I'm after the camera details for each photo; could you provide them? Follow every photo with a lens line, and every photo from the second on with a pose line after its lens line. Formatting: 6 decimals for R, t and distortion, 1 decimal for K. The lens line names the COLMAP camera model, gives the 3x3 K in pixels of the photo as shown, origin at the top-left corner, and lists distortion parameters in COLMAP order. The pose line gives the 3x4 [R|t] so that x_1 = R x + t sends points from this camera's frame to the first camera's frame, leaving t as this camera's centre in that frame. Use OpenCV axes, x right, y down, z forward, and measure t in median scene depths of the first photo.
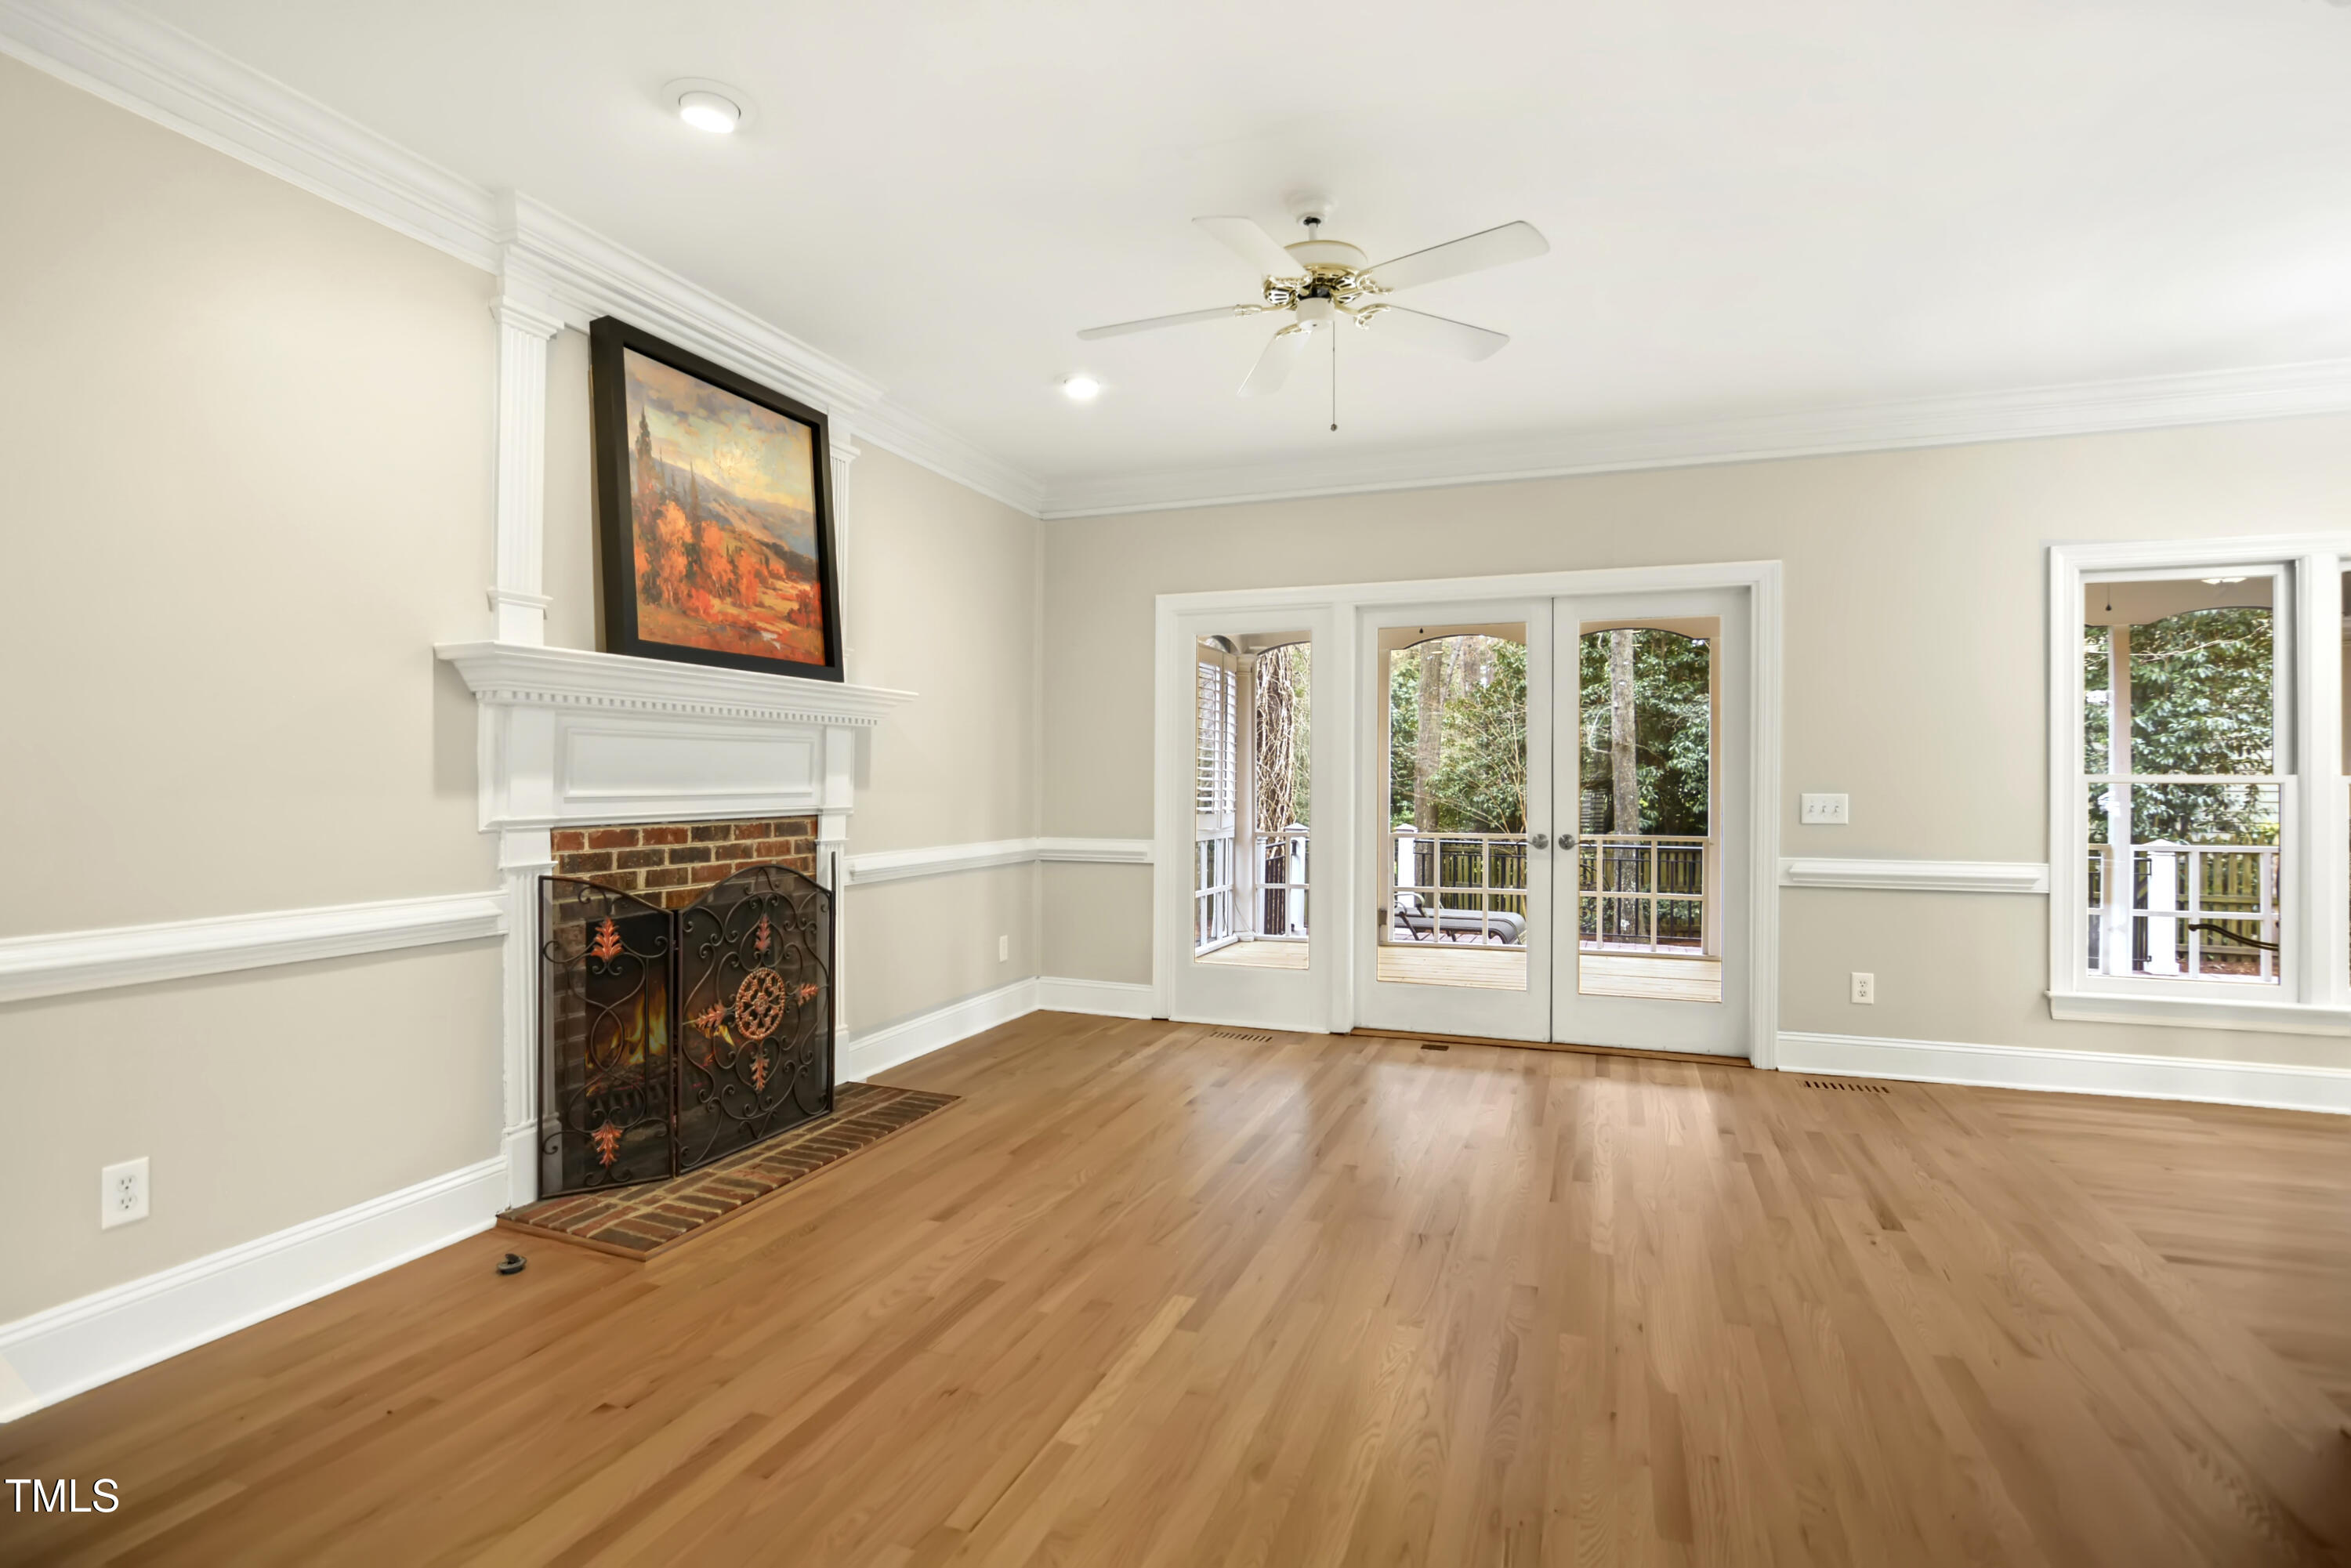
lens RADIAL K [[1164.0, 0, 1165.9], [0, 1164.0, 769.8], [0, 0, 1]] dist [-0.025908, 0.004145]
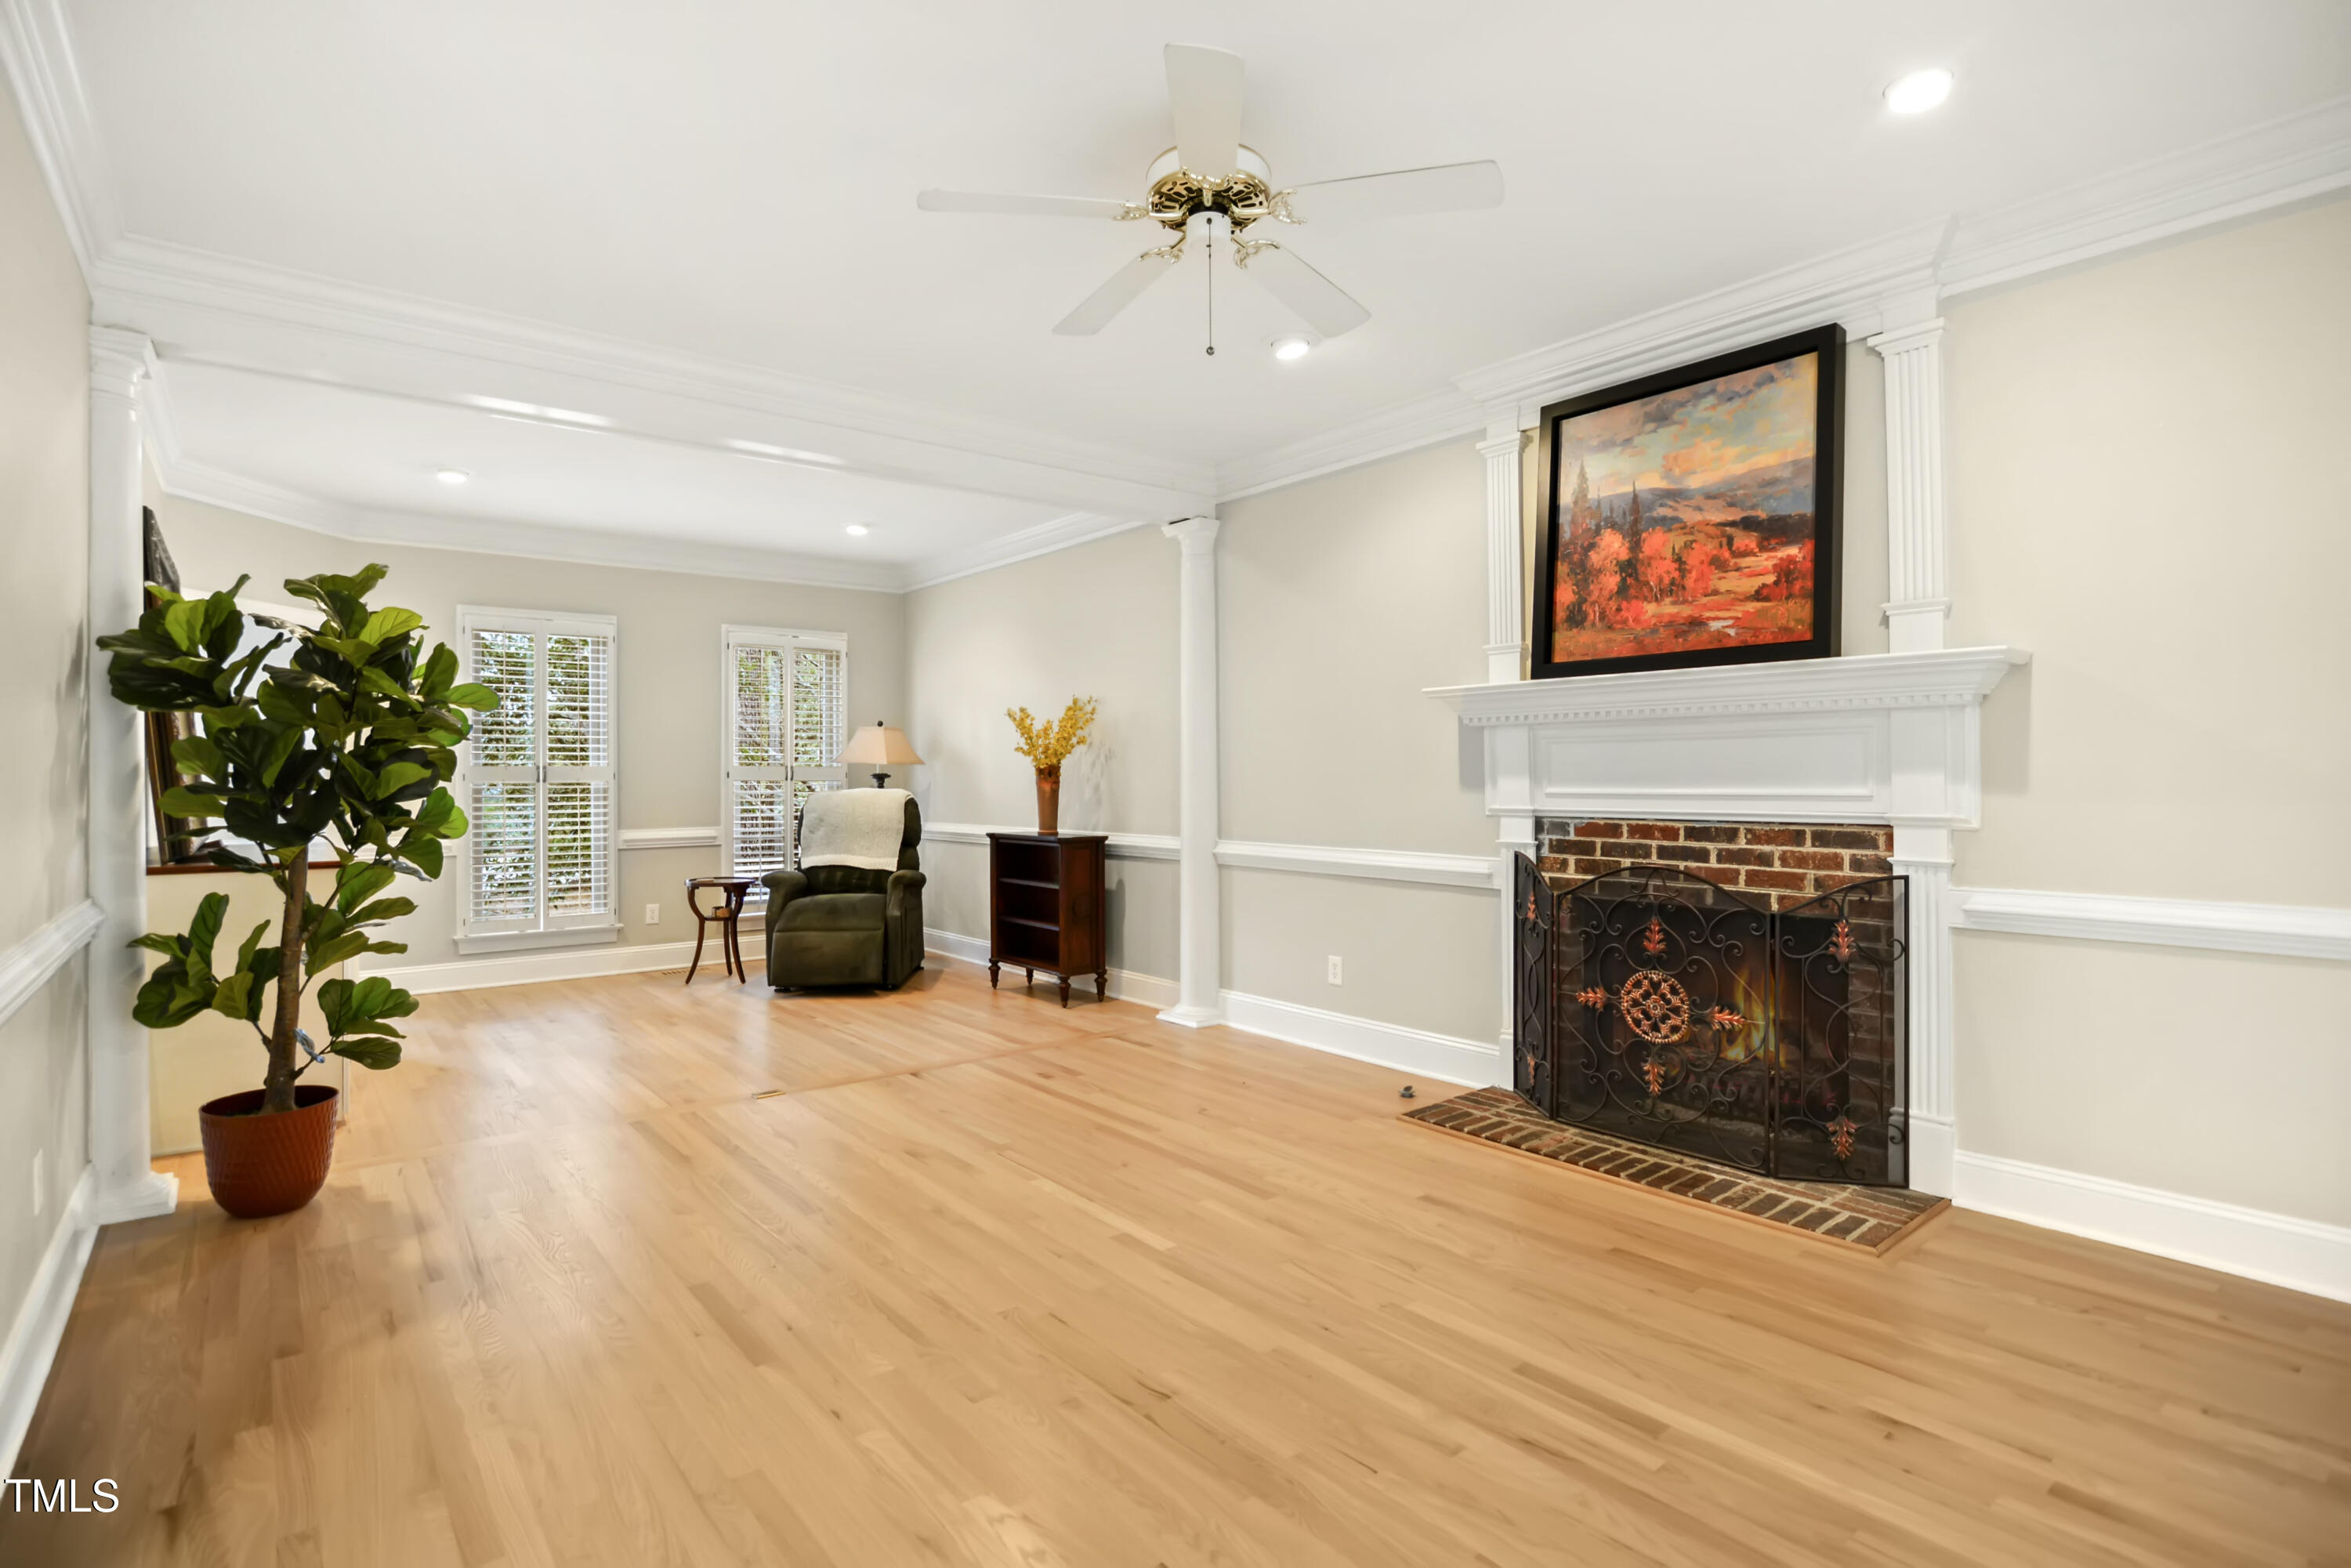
lens RADIAL K [[1164.0, 0, 1156.4], [0, 1164.0, 769.2], [0, 0, 1]] dist [-0.025908, 0.004145]
pose [[-0.513921, -0.005824, -0.857818, 0.690978], [0.008254, 0.999897, -0.011734, 0.007271], [0.857798, -0.013111, -0.513820, 1.107000]]
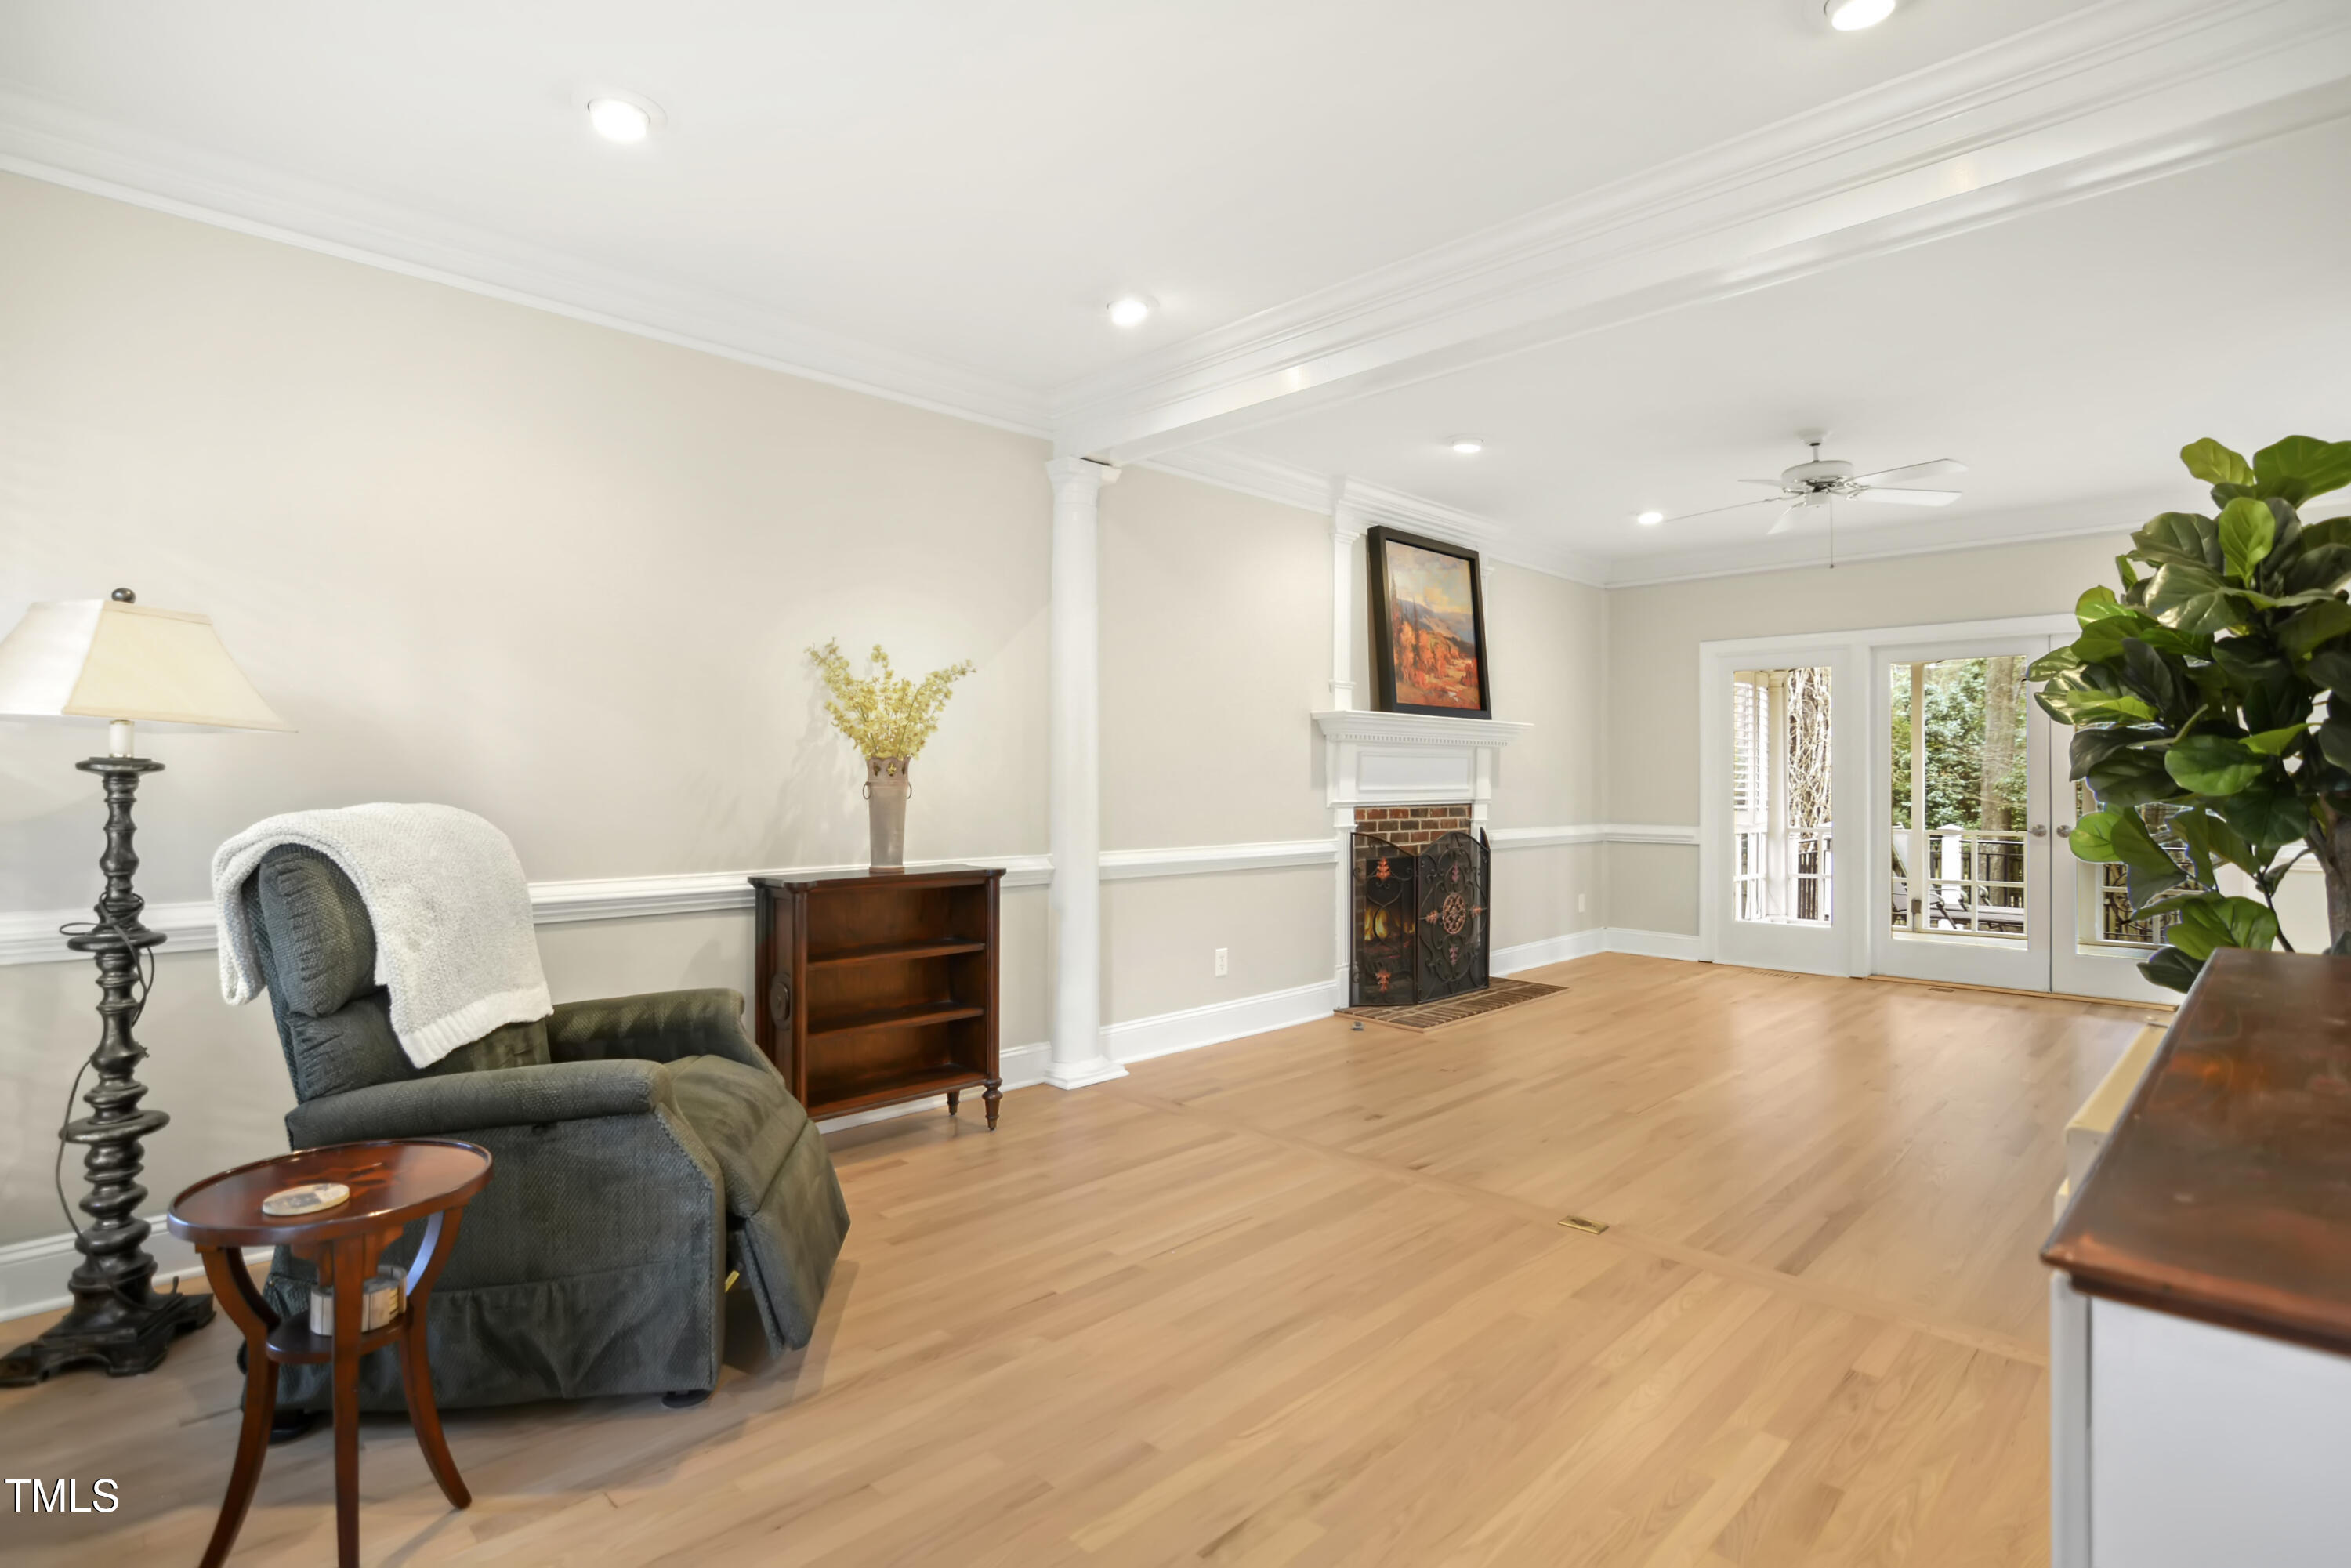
lens RADIAL K [[1164.0, 0, 1154.2], [0, 1164.0, 765.0], [0, 0, 1]] dist [-0.025908, 0.004145]
pose [[0.909633, -0.005733, -0.415373, -0.041329], [0.002809, 0.999967, -0.007650, -0.002933], [0.415403, 0.005792, 0.909619, -0.697617]]
